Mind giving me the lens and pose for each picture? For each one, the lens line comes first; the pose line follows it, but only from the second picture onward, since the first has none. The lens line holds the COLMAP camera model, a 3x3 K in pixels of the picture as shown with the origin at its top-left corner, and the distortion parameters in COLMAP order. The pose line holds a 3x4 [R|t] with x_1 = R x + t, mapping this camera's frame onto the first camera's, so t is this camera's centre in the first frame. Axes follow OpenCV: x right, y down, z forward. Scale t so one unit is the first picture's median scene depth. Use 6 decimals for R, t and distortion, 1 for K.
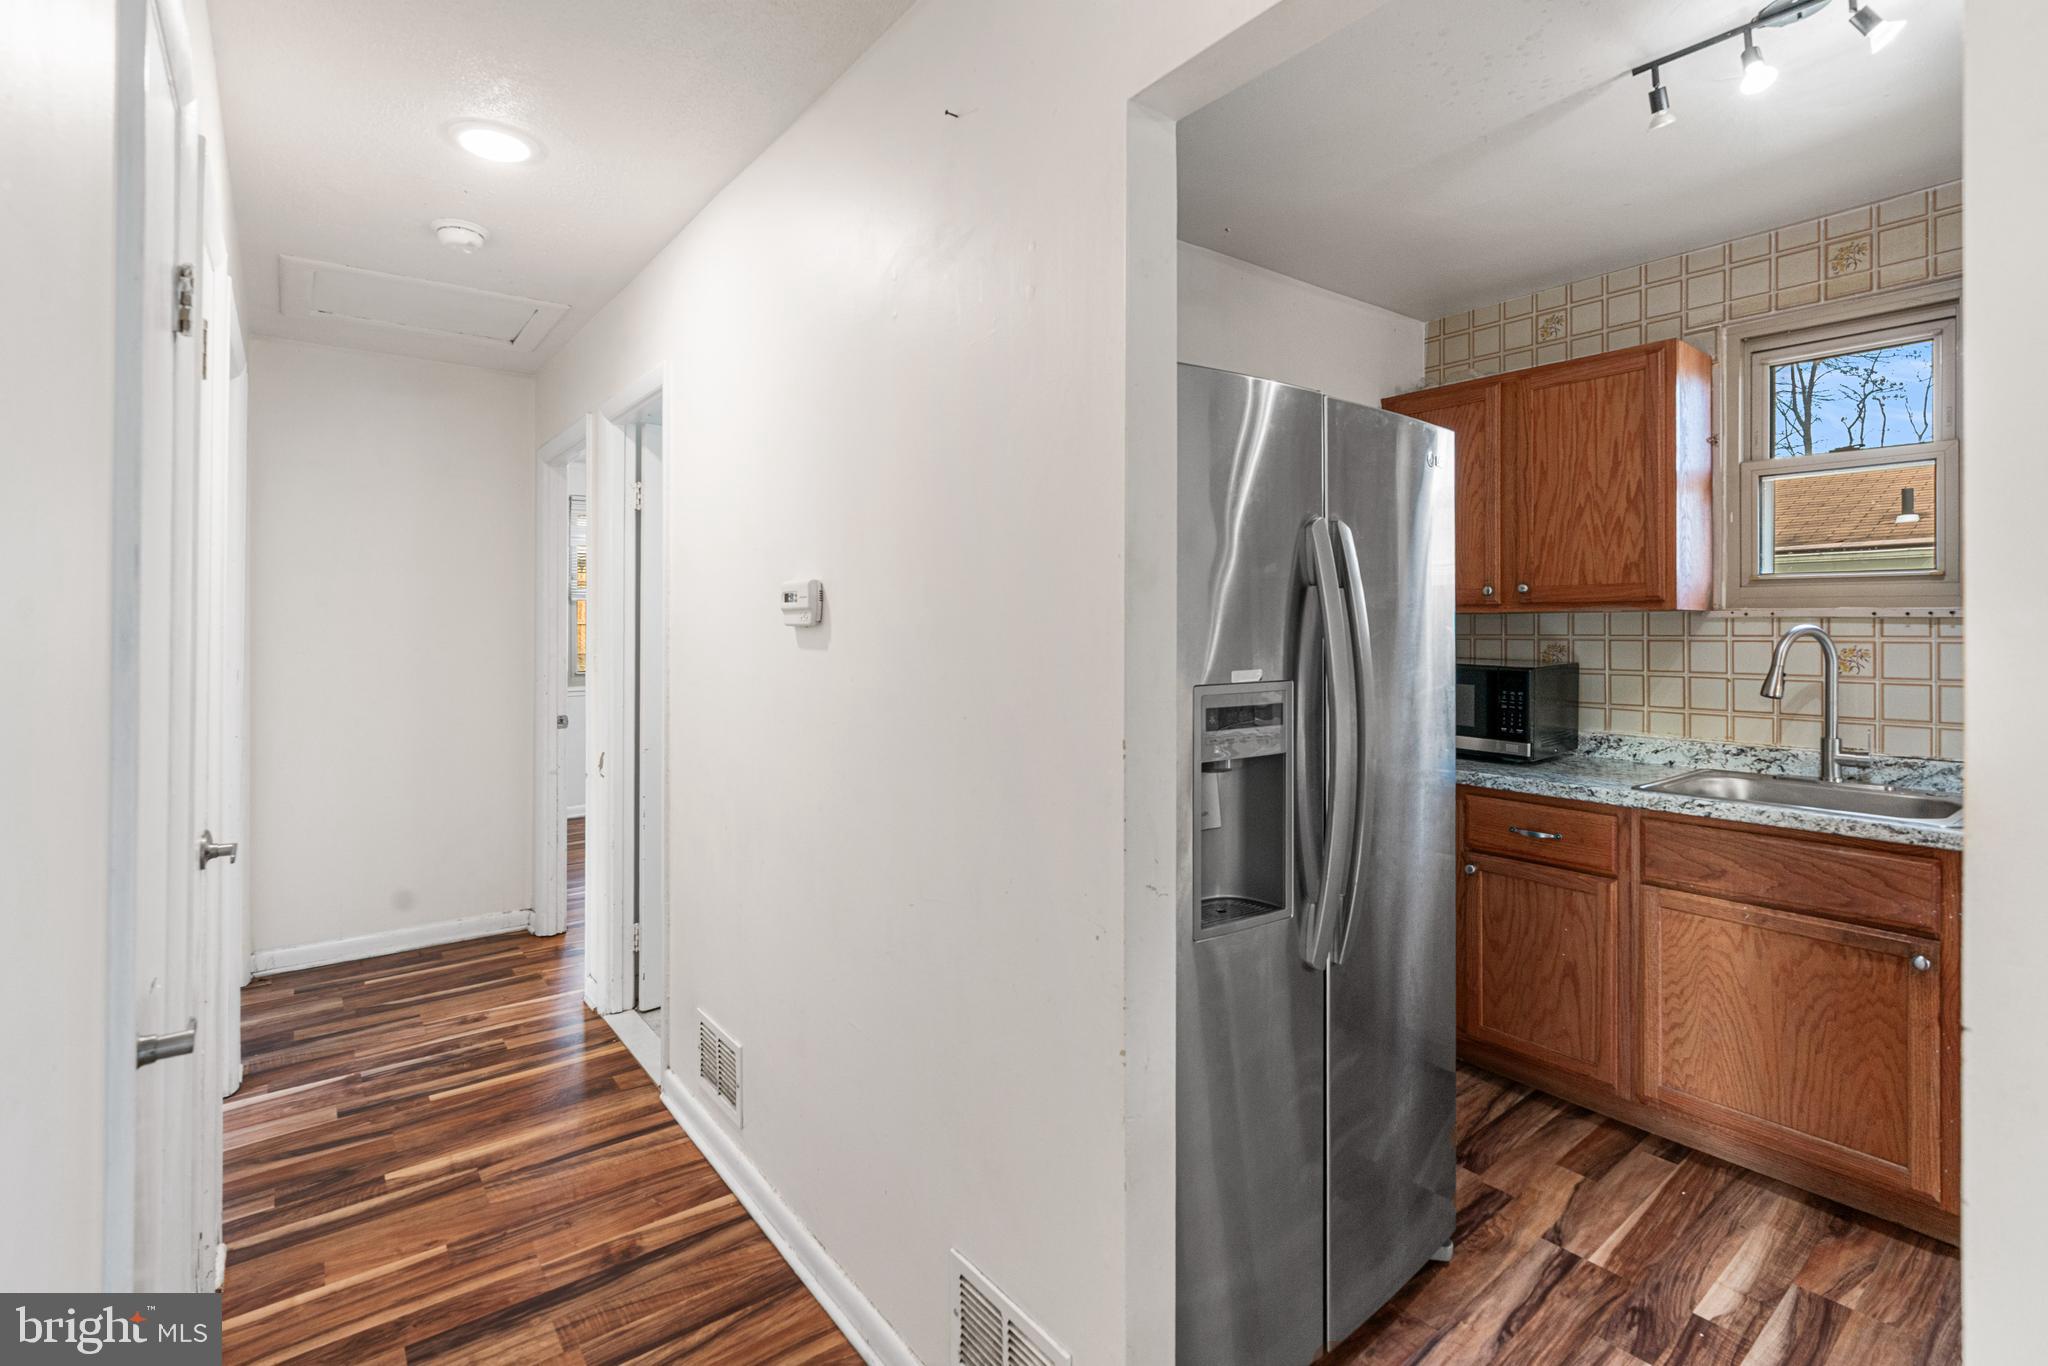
lens RADIAL K [[940.4, 0, 1066.0], [0, 940.4, 630.8], [0, 0, 1]] dist [0.001566, 0.000449]
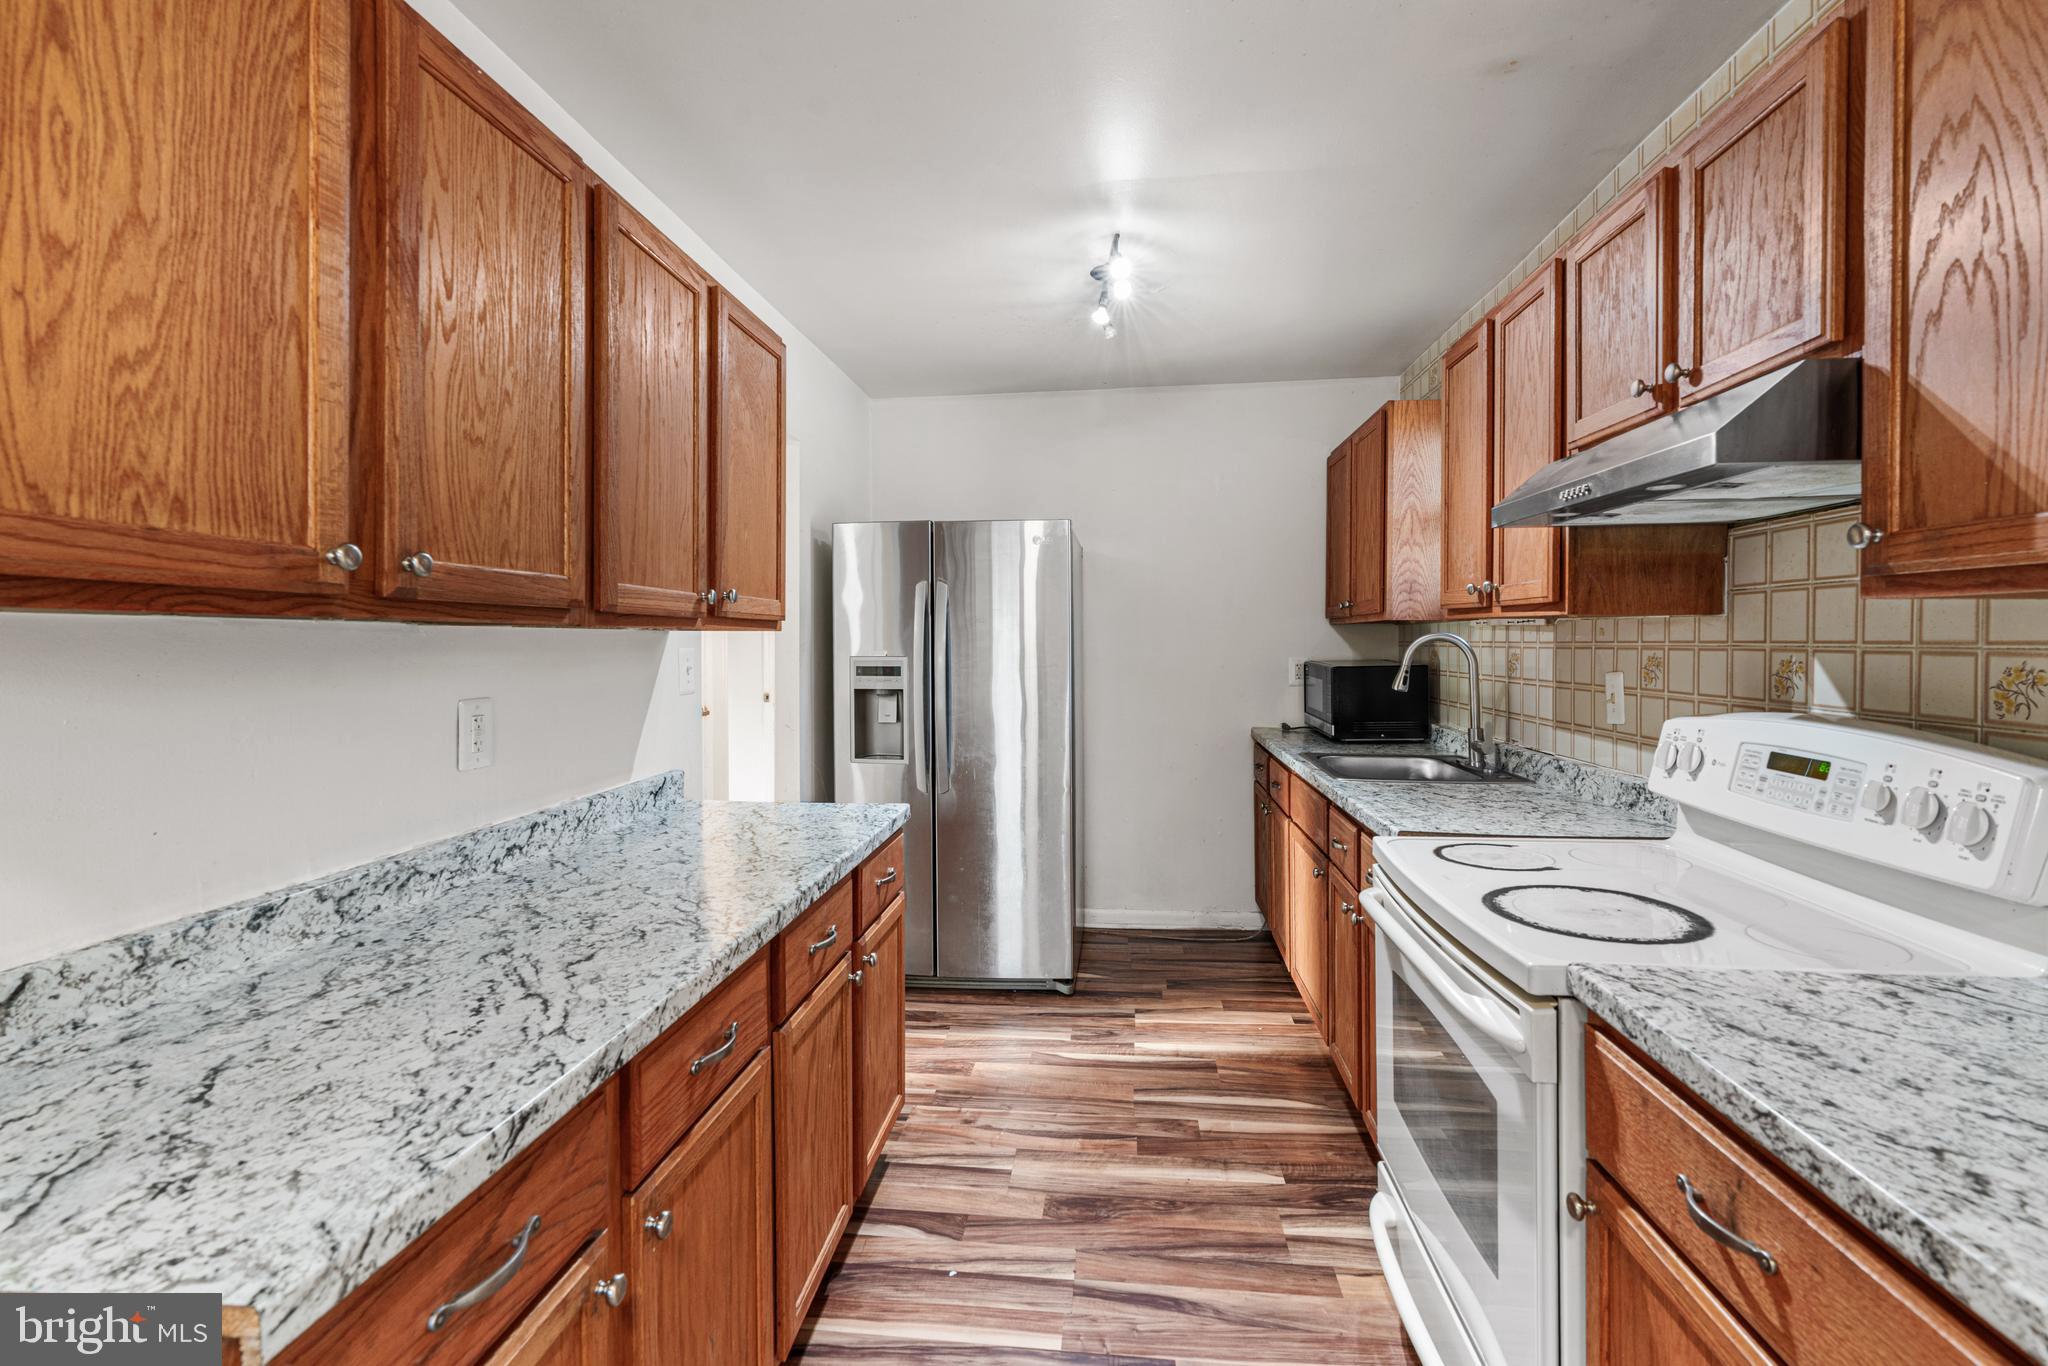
lens RADIAL K [[940.4, 0, 1028.1], [0, 940.4, 645.3], [0, 0, 1]] dist [0.001566, 0.000449]
pose [[0.695912, 0.006844, -0.718094, 1.256053], [-0.005113, 0.999976, 0.004574, 0.007748], [0.718109, 0.000489, 0.695931, -0.215622]]
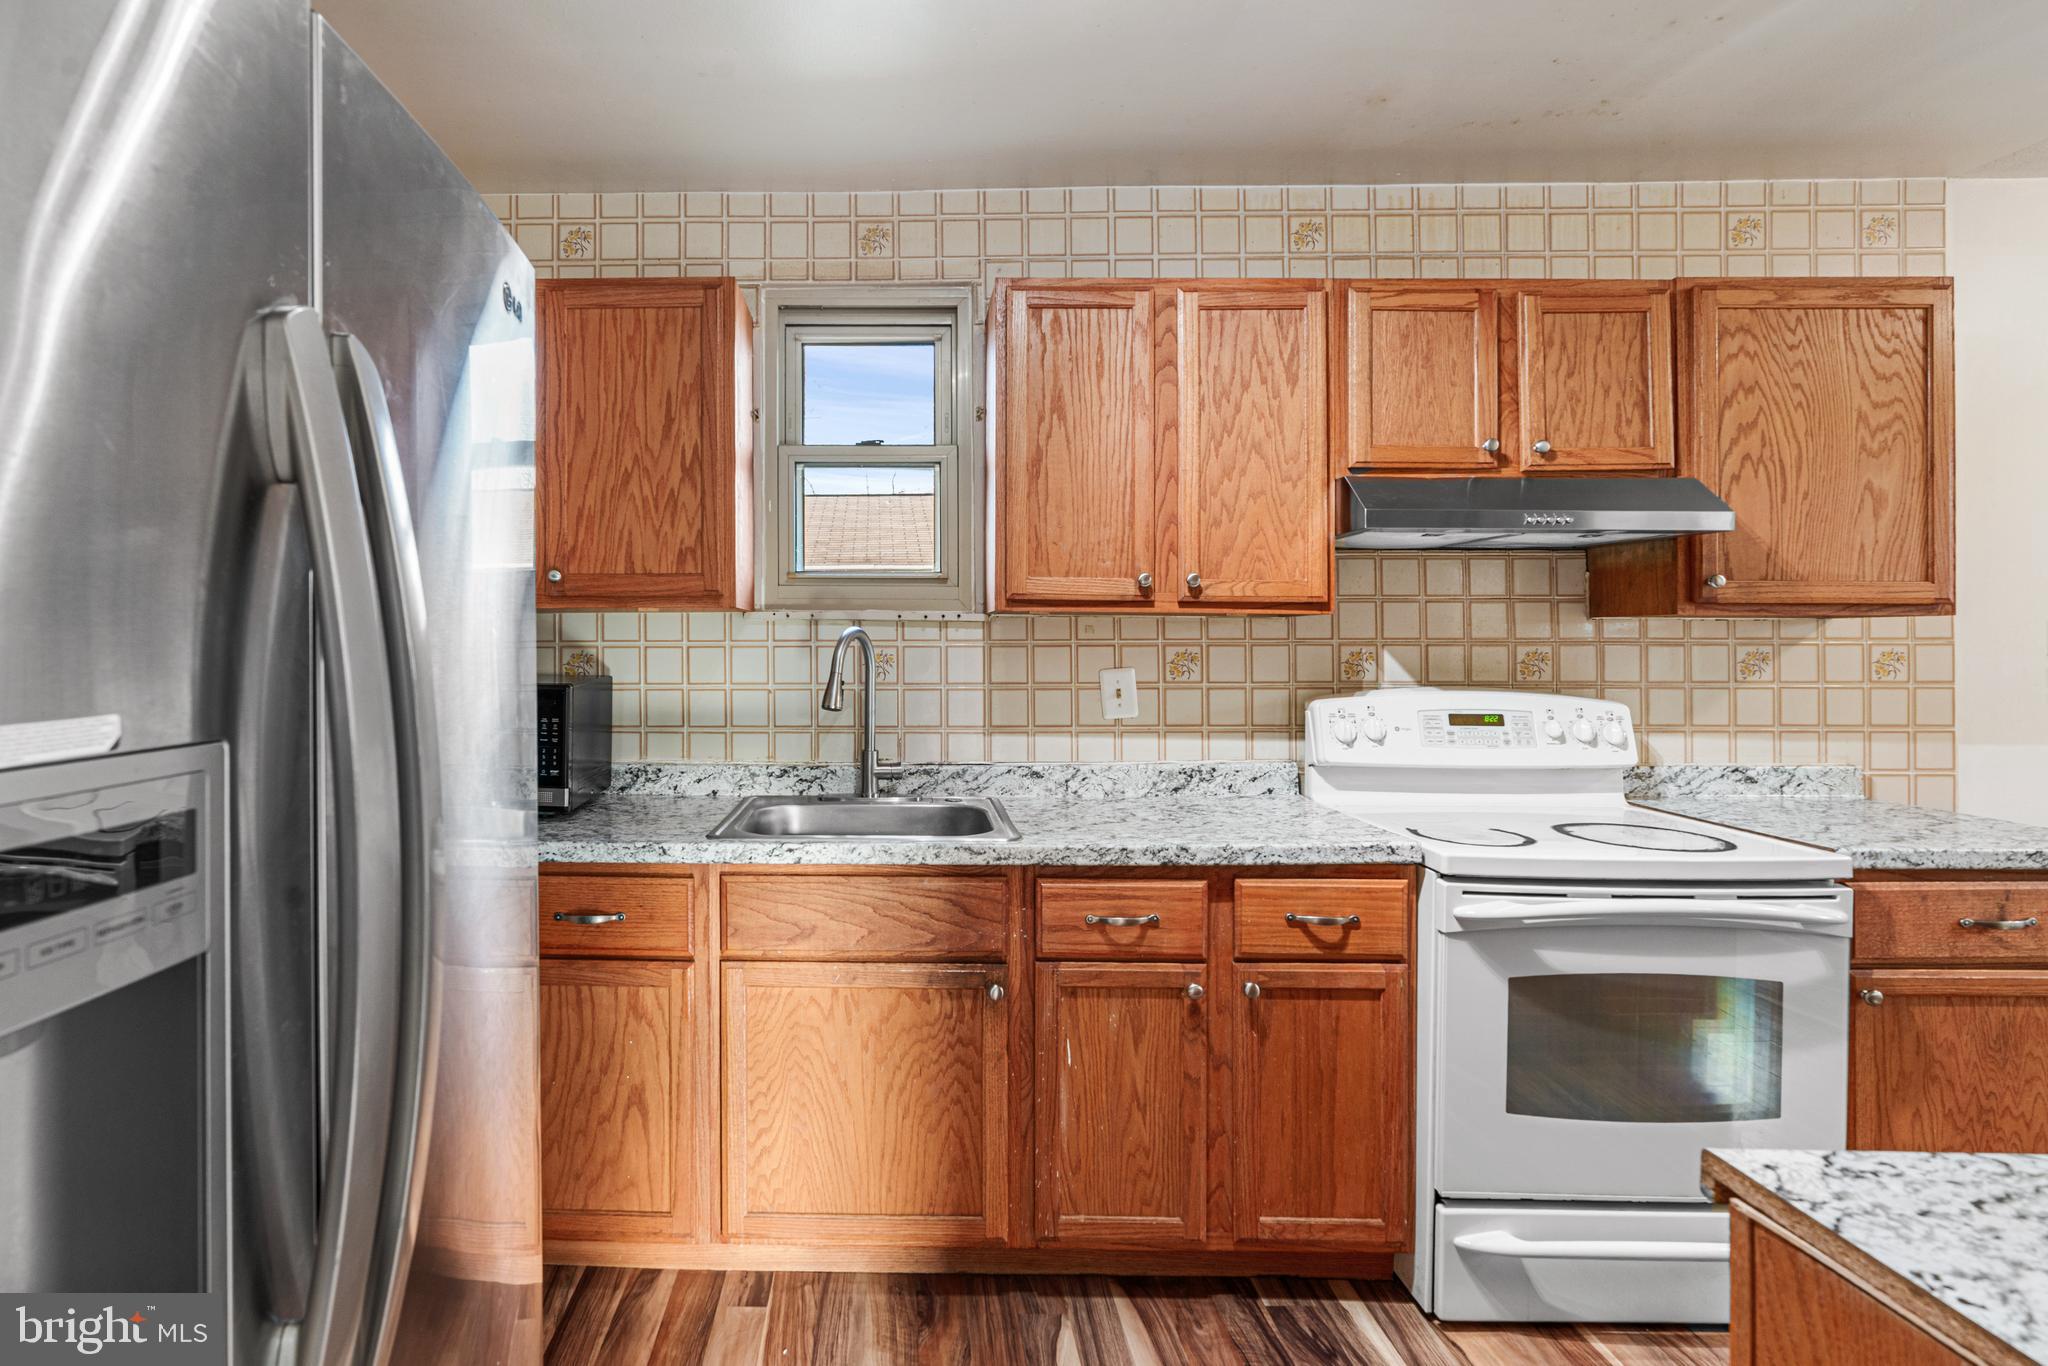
lens RADIAL K [[983.5, 0, 853.3], [0, 983.5, 645.7], [0, 0, 1]] dist [-0.016790, 0.004941]
pose [[0.661678, -0.001673, 0.749786, 0.077554], [0.002475, 0.999997, 0.000047, 0.011151], [-0.749784, 0.001824, 0.661680, 0.370643]]
